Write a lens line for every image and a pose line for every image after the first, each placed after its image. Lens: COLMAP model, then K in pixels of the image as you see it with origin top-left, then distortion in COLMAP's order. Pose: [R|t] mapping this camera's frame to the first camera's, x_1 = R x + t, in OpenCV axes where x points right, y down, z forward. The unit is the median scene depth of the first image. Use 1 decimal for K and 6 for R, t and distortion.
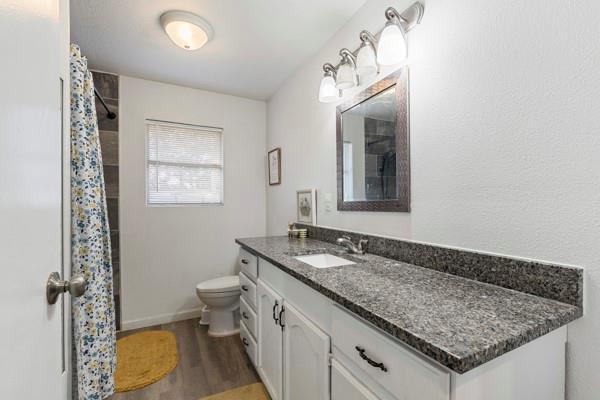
lens RADIAL K [[270.0, 0, 300.0], [0, 270.0, 200.0], [0, 0, 1]] dist [-0.001625, -0.000440]
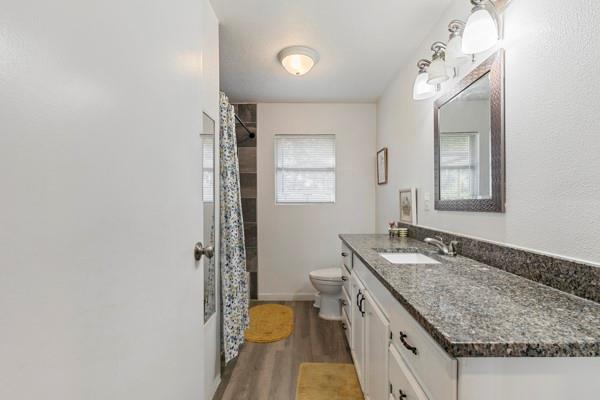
lens RADIAL K [[270.0, 0, 300.0], [0, 270.0, 200.0], [0, 0, 1]] dist [-0.001625, -0.000440]
pose [[0.885607, -0.001770, -0.464432, 0.178518], [0.002816, 0.999995, 0.001558, 0.000634], [0.464427, -0.002688, 0.885608, -0.083591]]
